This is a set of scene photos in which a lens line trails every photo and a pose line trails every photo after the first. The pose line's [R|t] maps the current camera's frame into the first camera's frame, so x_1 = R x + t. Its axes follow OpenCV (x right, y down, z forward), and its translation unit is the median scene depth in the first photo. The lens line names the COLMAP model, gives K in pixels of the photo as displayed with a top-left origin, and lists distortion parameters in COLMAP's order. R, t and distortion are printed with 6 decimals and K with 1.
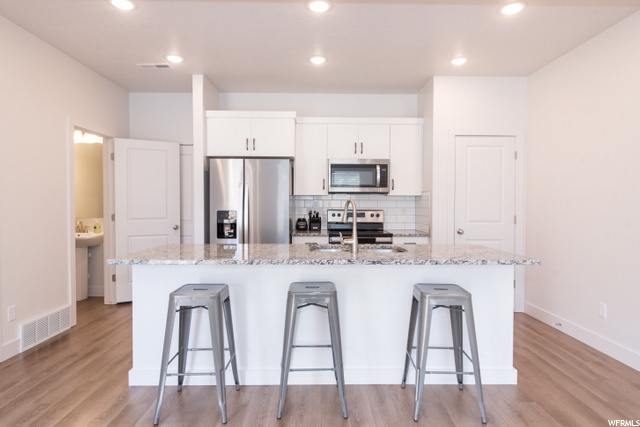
lens RADIAL K [[366.3, 0, 321.4], [0, 366.3, 213.7], [0, 0, 1]] dist [0.002823, -0.001138]
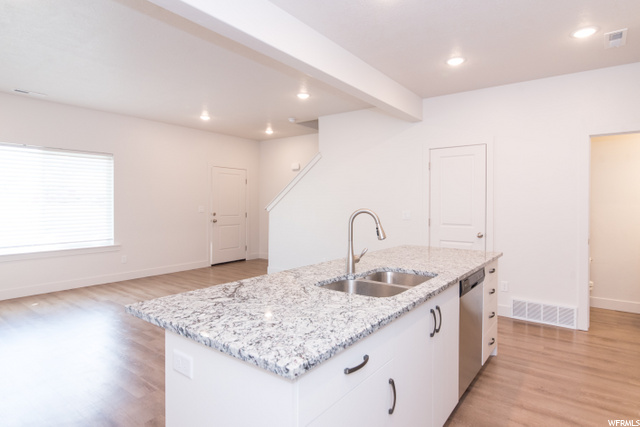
lens RADIAL K [[348.0, 0, 321.7], [0, 348.0, 210.3], [0, 0, 1]] dist [-0.005845, -0.000829]
pose [[-0.610698, 0.011678, -0.791778, 0.376549], [-0.022978, 0.999209, 0.032460, -0.031105], [0.791530, 0.038016, -0.609946, 0.705997]]
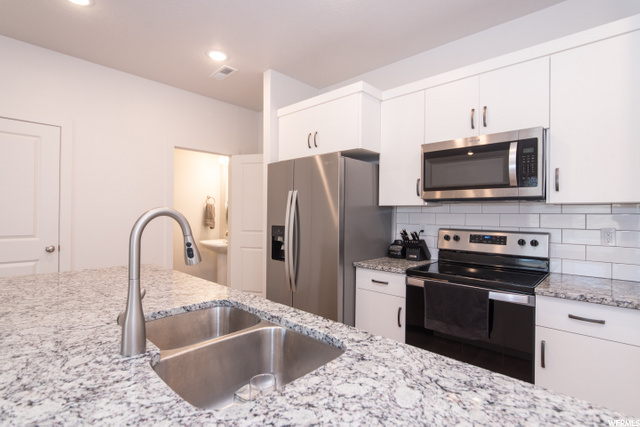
lens RADIAL K [[317.9, 0, 321.4], [0, 317.9, 212.3], [0, 0, 1]] dist [0.004342, 0.000327]
pose [[0.730181, -0.001639, -0.683252, 0.260129], [-0.024226, 0.999306, -0.028287, -0.019712], [0.682824, 0.037207, 0.729634, 0.506554]]
